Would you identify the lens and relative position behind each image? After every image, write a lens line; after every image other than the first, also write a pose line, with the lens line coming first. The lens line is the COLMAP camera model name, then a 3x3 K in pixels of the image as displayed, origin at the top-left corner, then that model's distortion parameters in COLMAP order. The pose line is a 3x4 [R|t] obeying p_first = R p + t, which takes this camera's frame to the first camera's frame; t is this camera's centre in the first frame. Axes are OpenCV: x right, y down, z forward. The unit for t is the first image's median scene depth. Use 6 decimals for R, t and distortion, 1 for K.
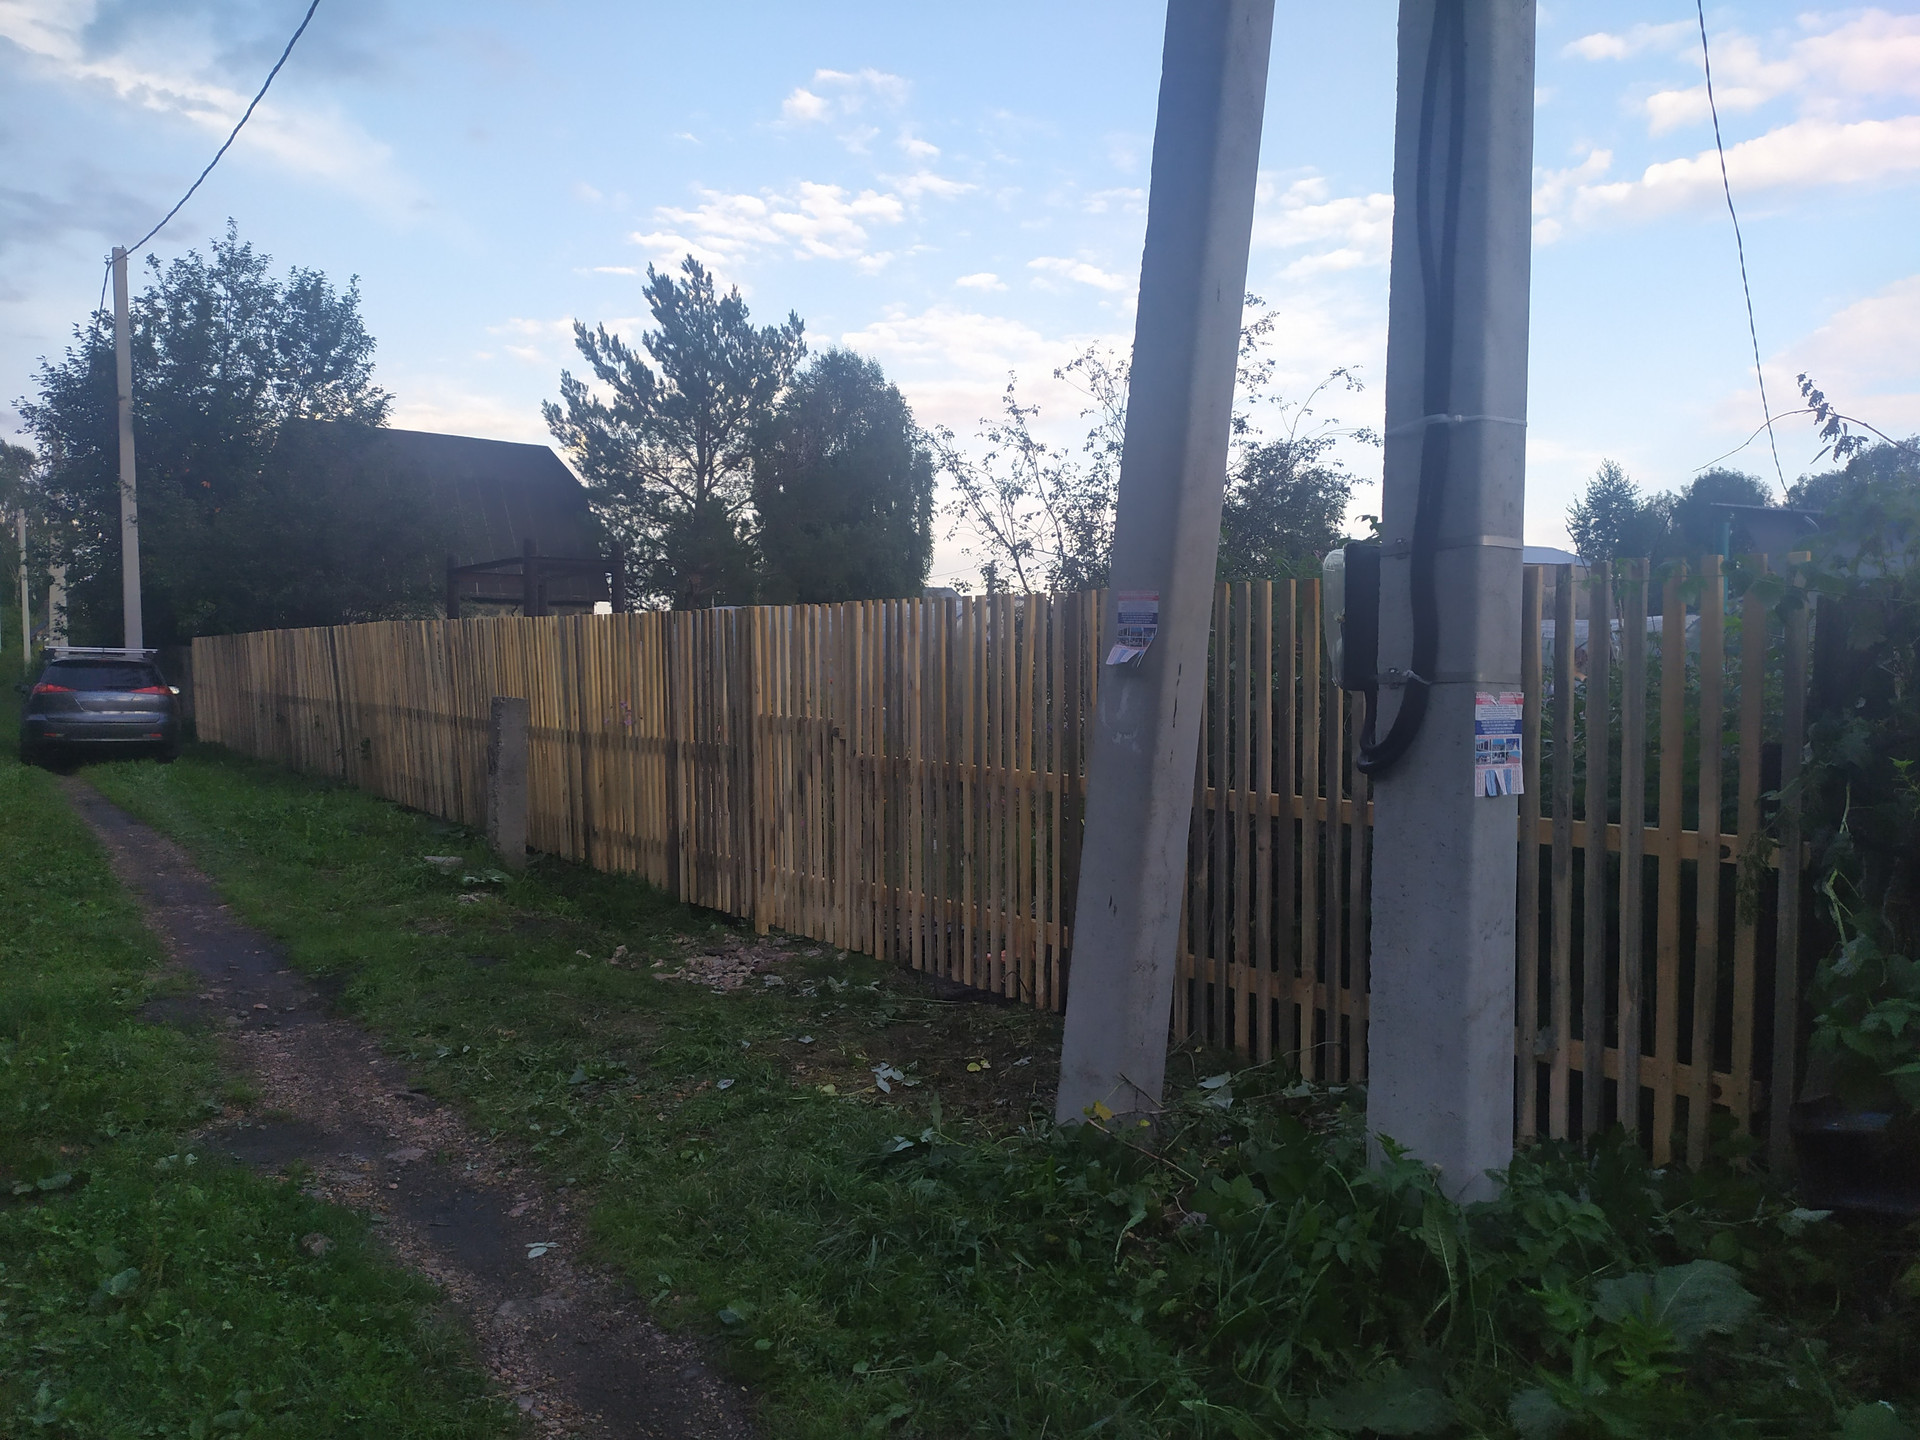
lens RADIAL K [[1416.2, 0, 960.0], [0, 1416.2, 720.0], [0, 0, 1]] dist [0.049164, -0.057585]
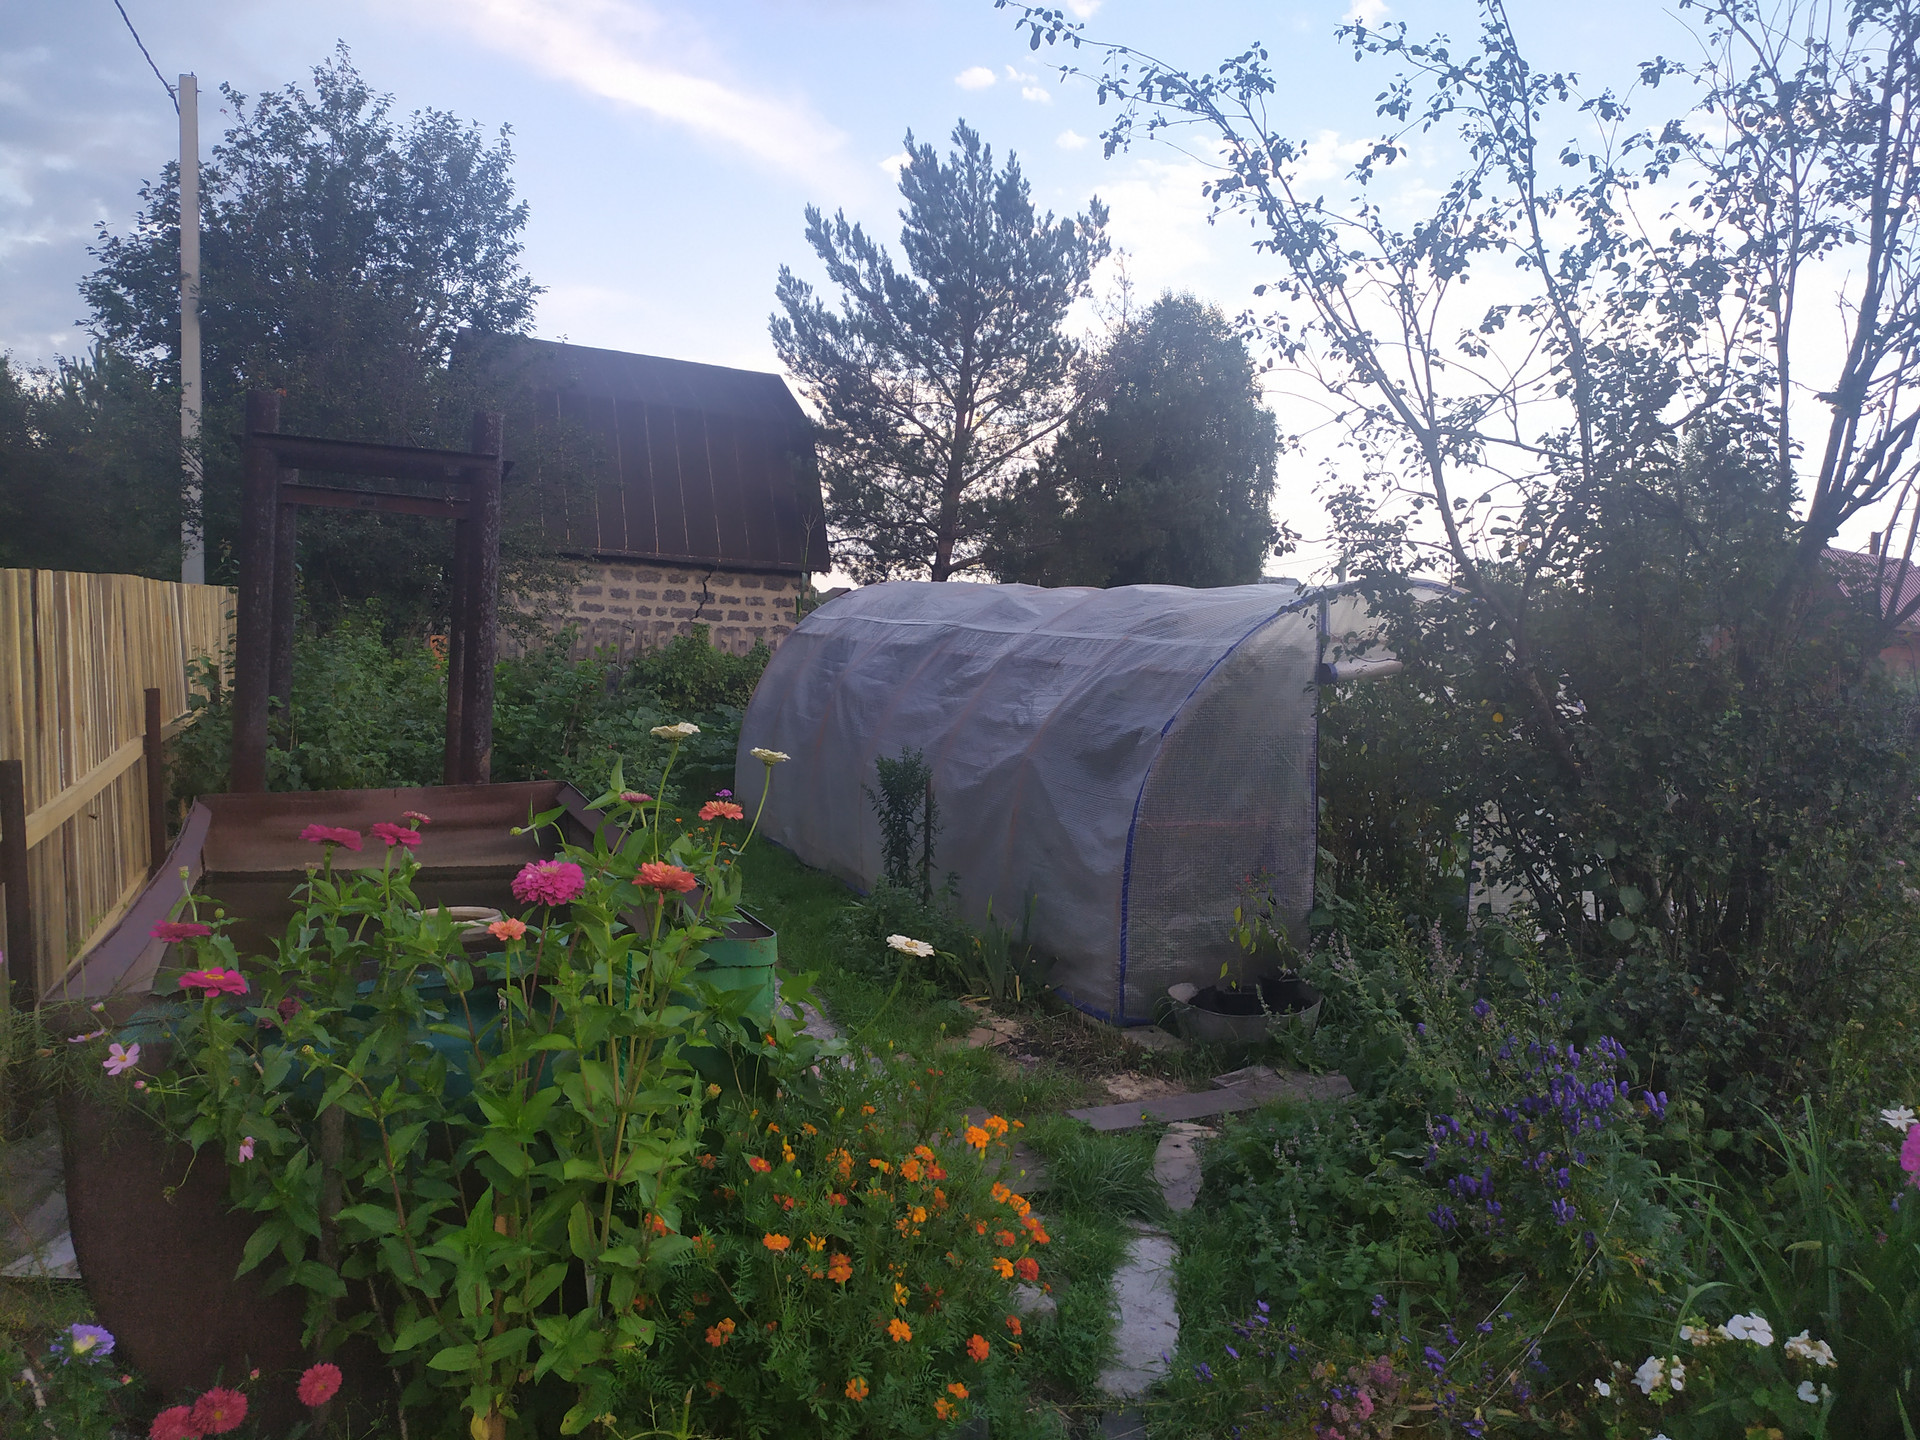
lens RADIAL K [[1416.2, 0, 960.0], [0, 1416.2, 720.0], [0, 0, 1]] dist [0.049164, -0.057585]
pose [[0.971052, 0.063209, -0.230353, 0.004426], [-0.061008, 0.997998, 0.016674, -0.020240], [0.230945, -0.002138, 0.972964, 0.264246]]
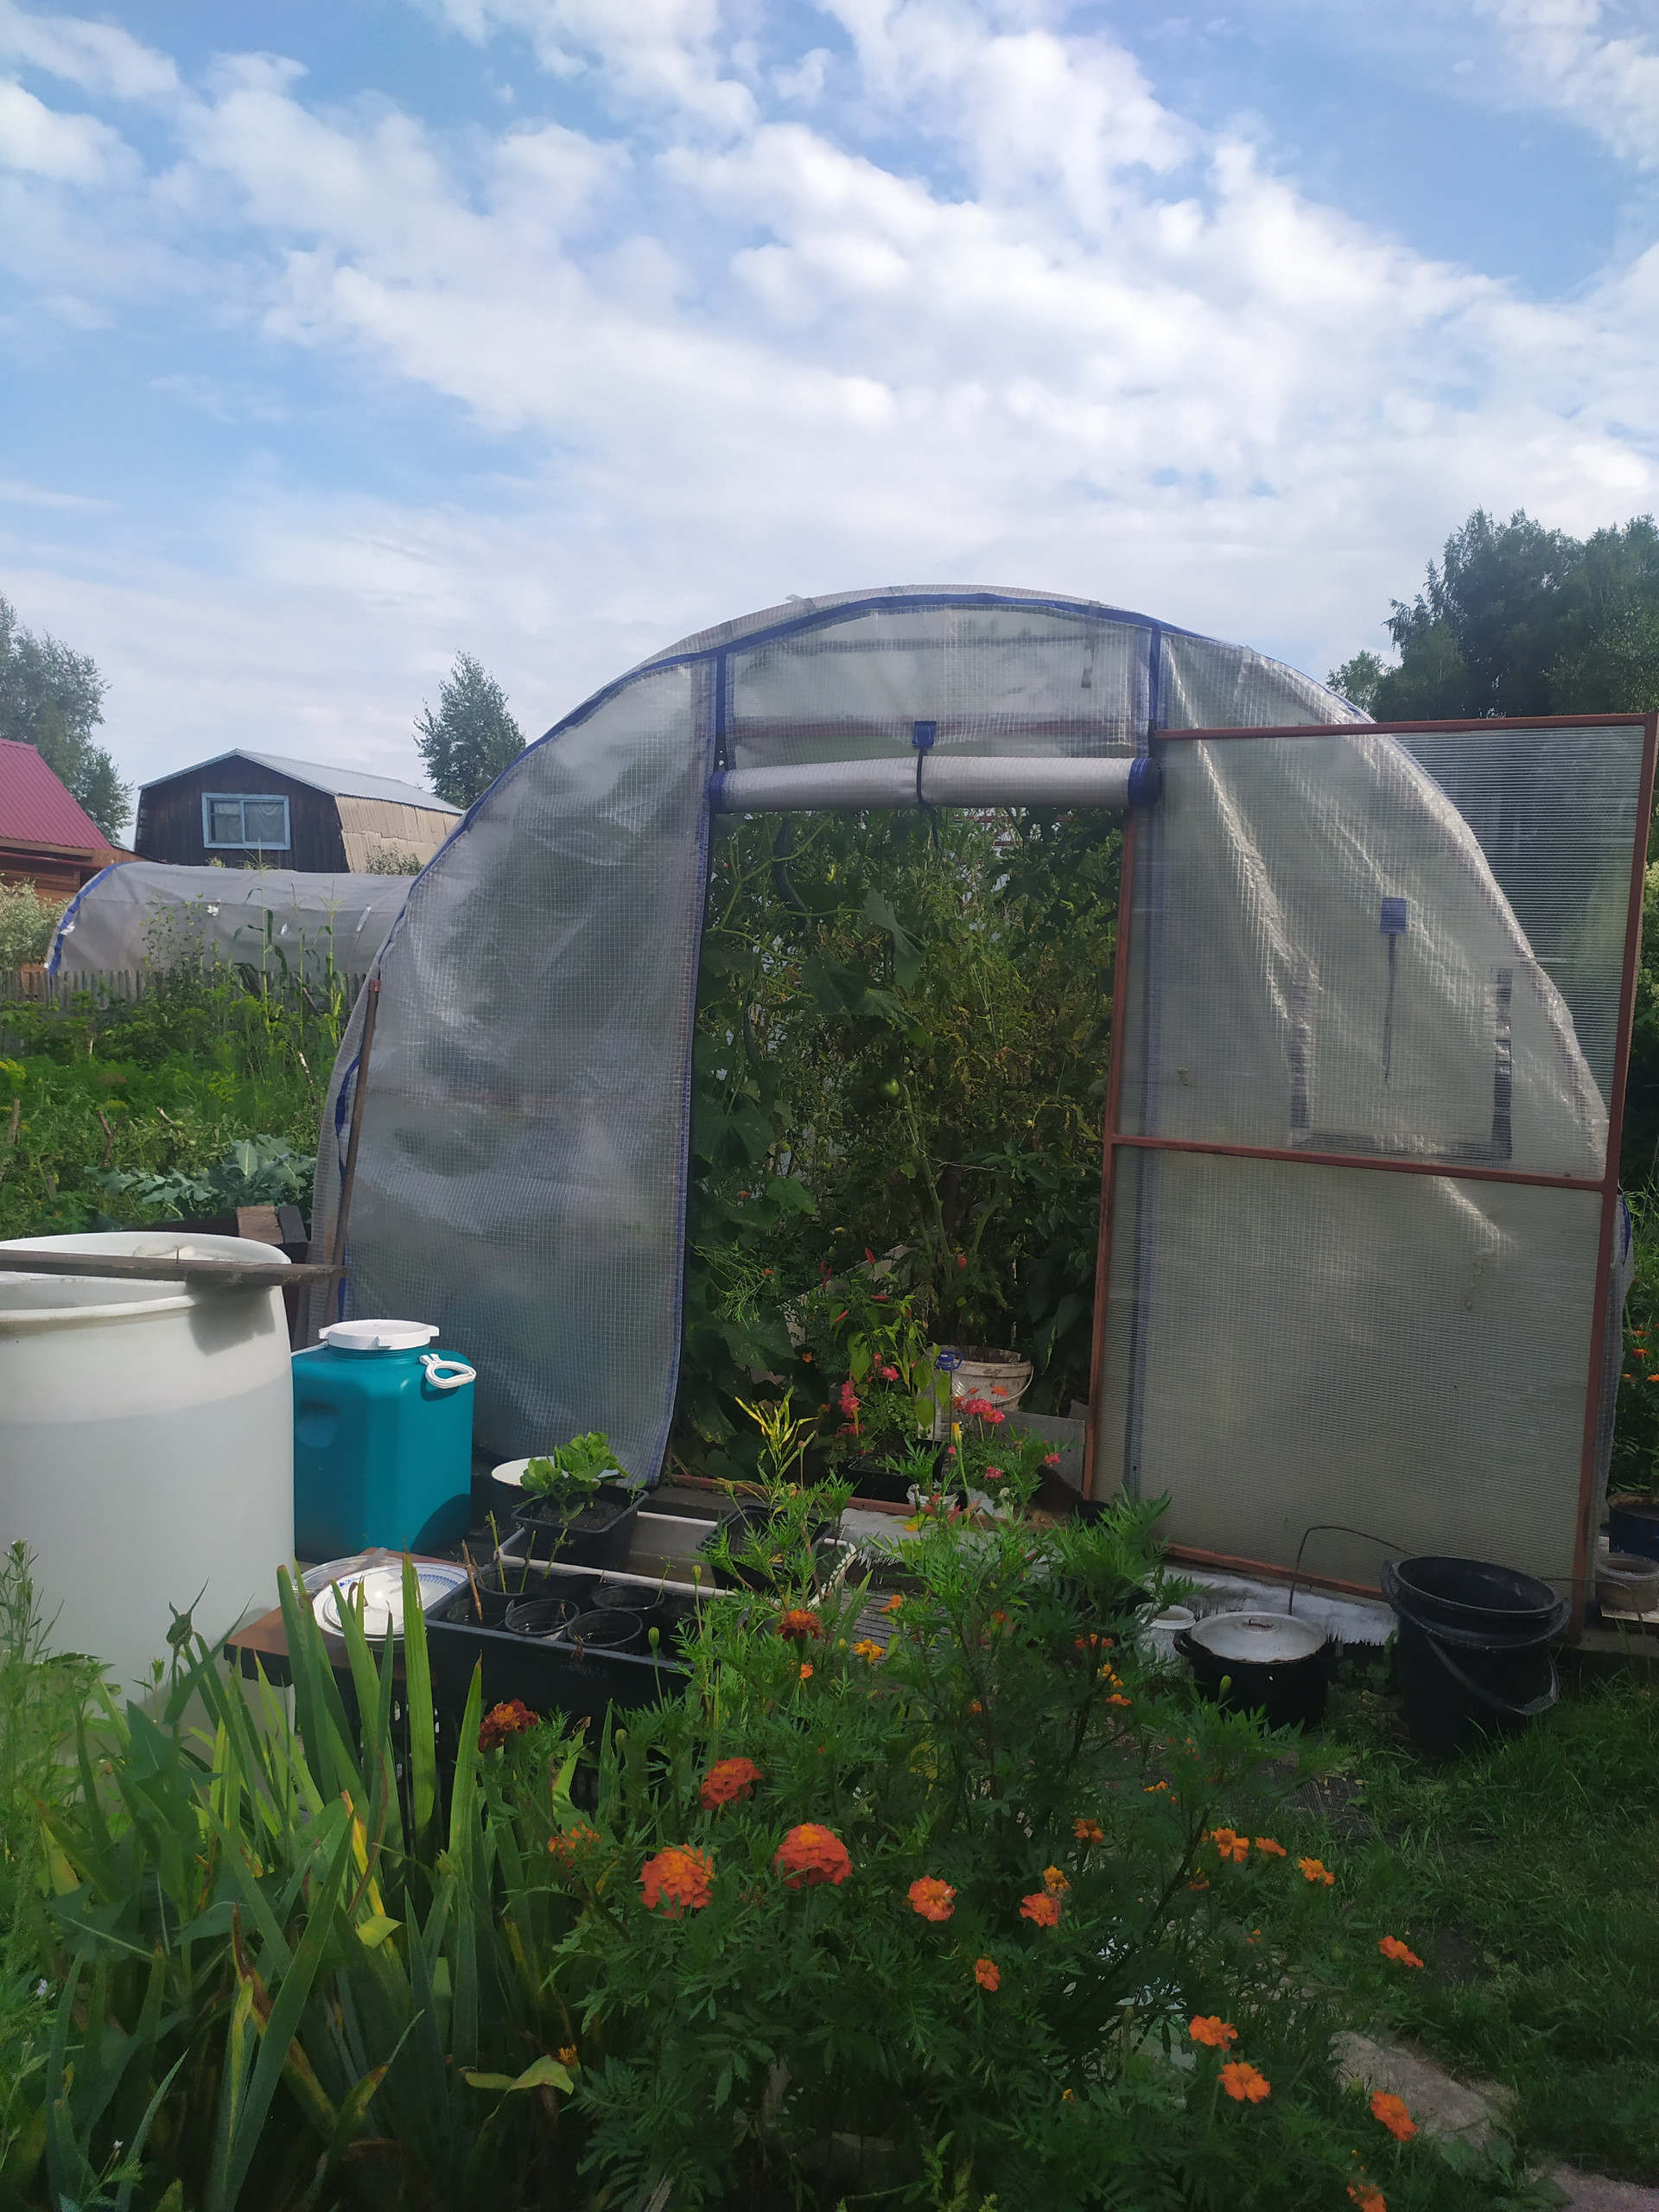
lens RADIAL K [[1631.6, 0, 829.5], [0, 1631.6, 1106.0], [0, 0, 1]] dist [0.049164, -0.057585]
pose [[0.820500, -0.032277, 0.570734, 0.294646], [0.003527, 0.998671, 0.051409, -0.024556], [-0.571635, -0.040168, 0.819524, 0.552018]]
